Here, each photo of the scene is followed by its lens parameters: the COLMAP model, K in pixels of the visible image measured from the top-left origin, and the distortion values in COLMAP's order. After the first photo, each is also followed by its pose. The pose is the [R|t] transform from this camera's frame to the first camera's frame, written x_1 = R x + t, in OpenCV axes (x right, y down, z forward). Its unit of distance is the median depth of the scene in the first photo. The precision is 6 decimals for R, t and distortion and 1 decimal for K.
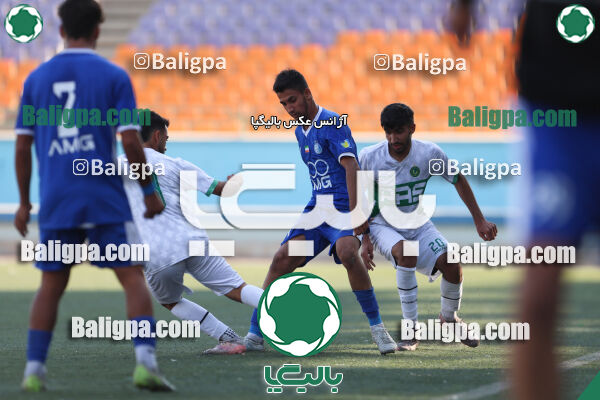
lens RADIAL K [[3819.9, 0, 300.3], [0, 3819.9, 200.6], [0, 0, 1]] dist [0.506705, 0.000000]
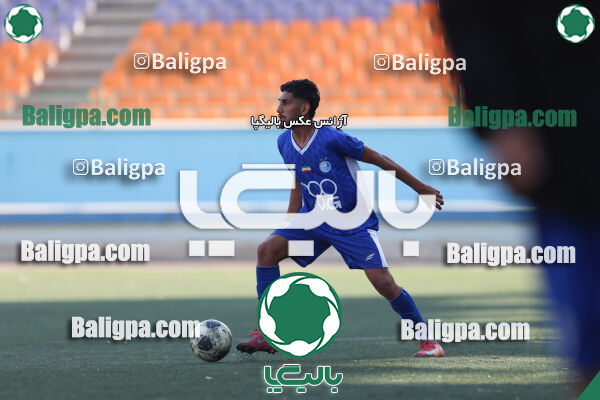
lens RADIAL K [[3819.9, 0, 299.8], [0, 3819.9, 199.5], [0, 0, 1]] dist [0.506705, 0.000000]
pose [[0.999914, -0.013042, 0.001418, -0.012939], [0.013043, 0.999915, -0.000343, 0.001080], [-0.001413, 0.000361, 0.999999, 0.116293]]
